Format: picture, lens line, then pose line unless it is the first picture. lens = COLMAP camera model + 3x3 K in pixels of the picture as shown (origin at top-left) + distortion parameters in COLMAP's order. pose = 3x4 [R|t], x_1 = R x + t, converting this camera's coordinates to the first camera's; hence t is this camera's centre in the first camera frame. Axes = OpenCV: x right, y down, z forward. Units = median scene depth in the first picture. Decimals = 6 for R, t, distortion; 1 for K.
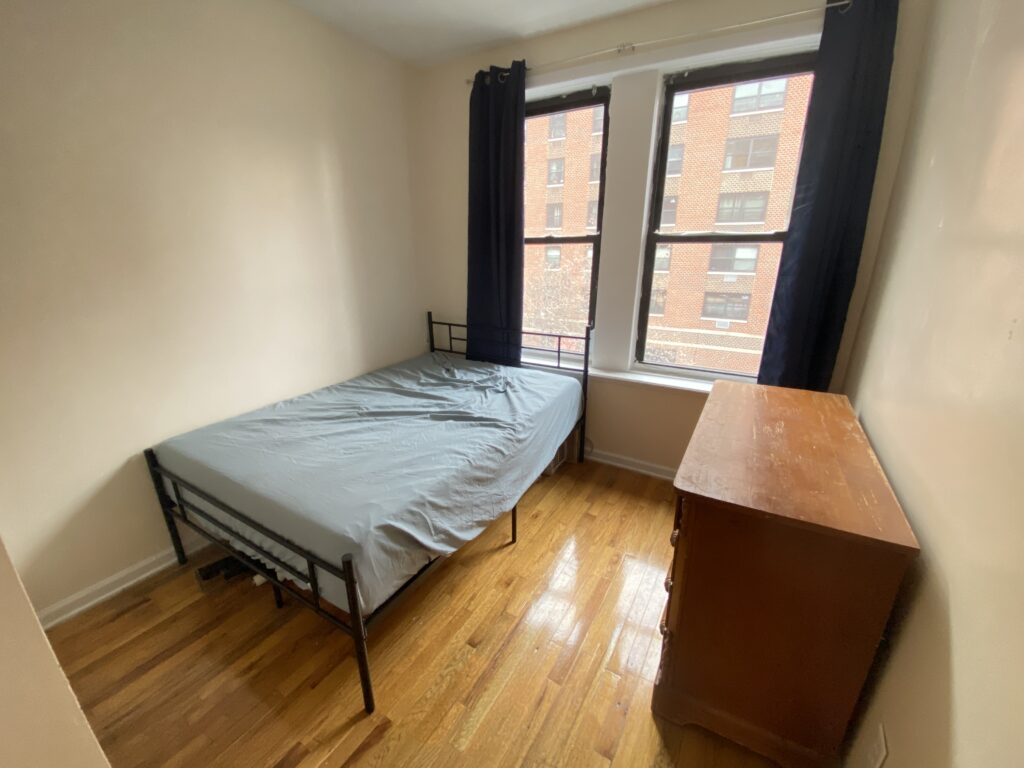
lens RADIAL K [[418.6, 0, 510.4], [0, 418.6, 388.9], [0, 0, 1]] dist [-0.000624, -0.000158]
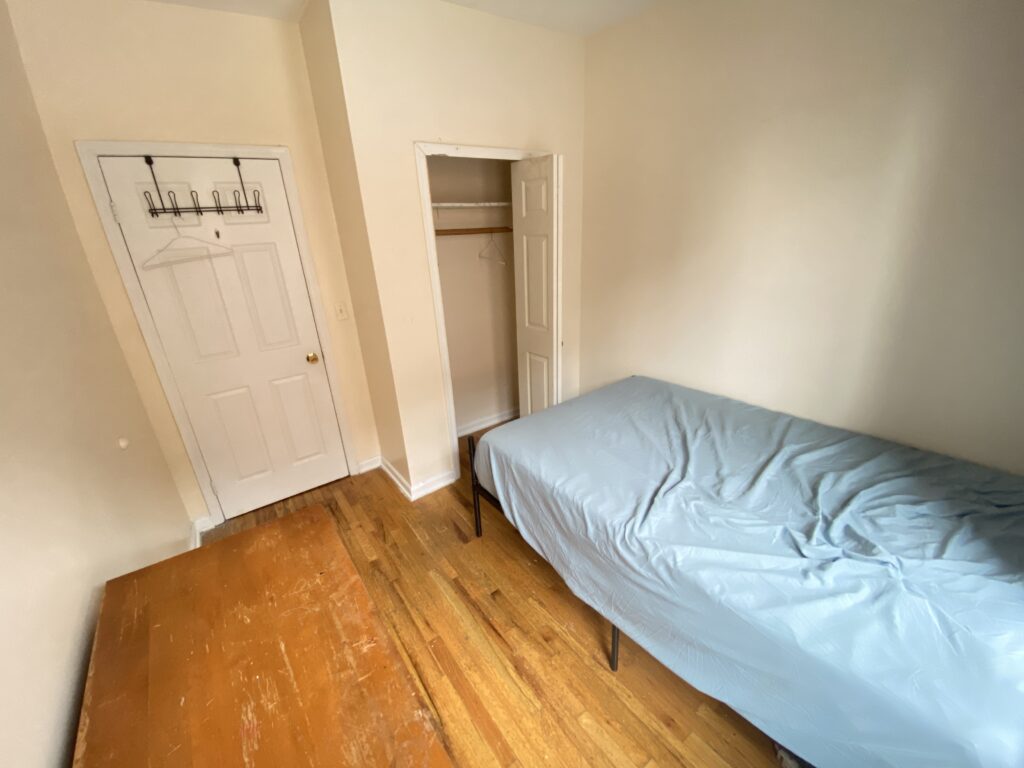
lens RADIAL K [[418.6, 0, 509.4], [0, 418.6, 382.8], [0, 0, 1]] dist [-0.000624, -0.000158]
pose [[-0.391715, 0.346092, -0.852514, 0.787620], [-0.240826, 0.855690, 0.458036, -0.525151], [0.888010, 0.384728, -0.251839, 1.218740]]
